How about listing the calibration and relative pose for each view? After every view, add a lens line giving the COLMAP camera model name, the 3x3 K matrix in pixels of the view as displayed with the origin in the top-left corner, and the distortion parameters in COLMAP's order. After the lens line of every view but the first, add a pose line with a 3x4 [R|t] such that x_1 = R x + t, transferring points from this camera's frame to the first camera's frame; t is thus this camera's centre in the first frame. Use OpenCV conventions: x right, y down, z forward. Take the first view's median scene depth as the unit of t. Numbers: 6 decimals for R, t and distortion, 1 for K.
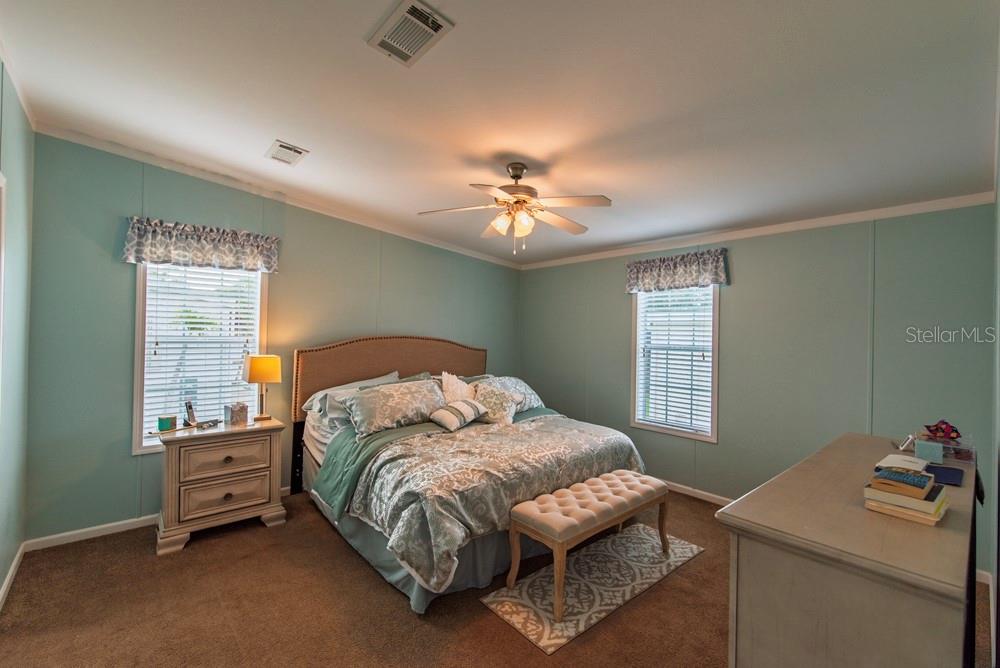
lens RADIAL K [[434.0, 0, 504.8], [0, 434.0, 334.9], [0, 0, 1]] dist [0.000734, -0.000072]
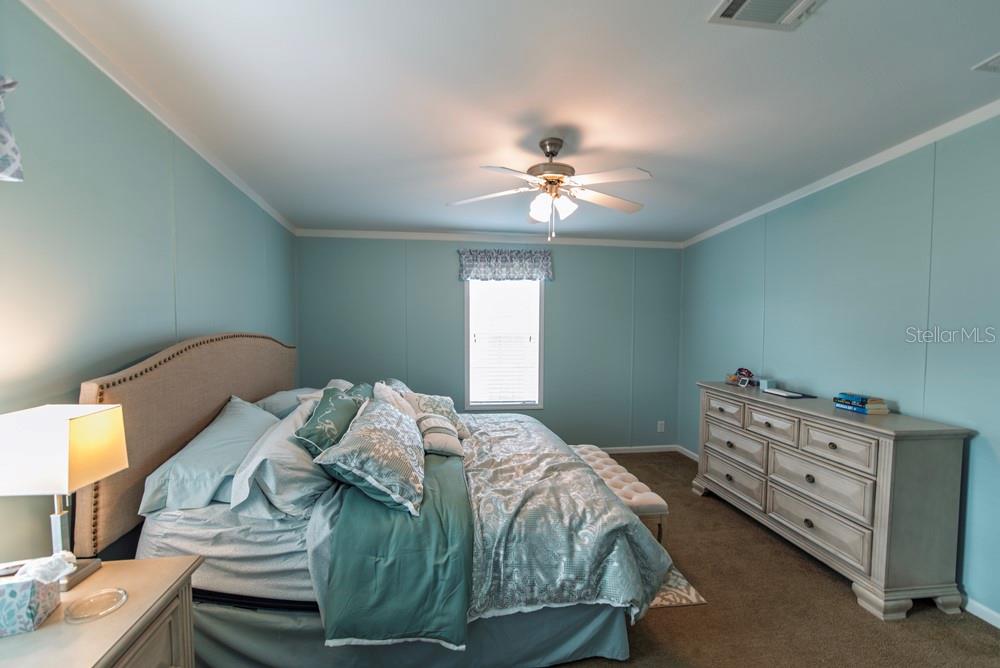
lens RADIAL K [[434.0, 0, 498.2], [0, 434.0, 335.5], [0, 0, 1]] dist [0.000734, -0.000072]
pose [[0.534431, -0.050387, 0.843709, -0.593075], [-0.004423, 0.998041, 0.062405, -0.033982], [-0.845200, -0.037083, 0.533161, 0.442752]]
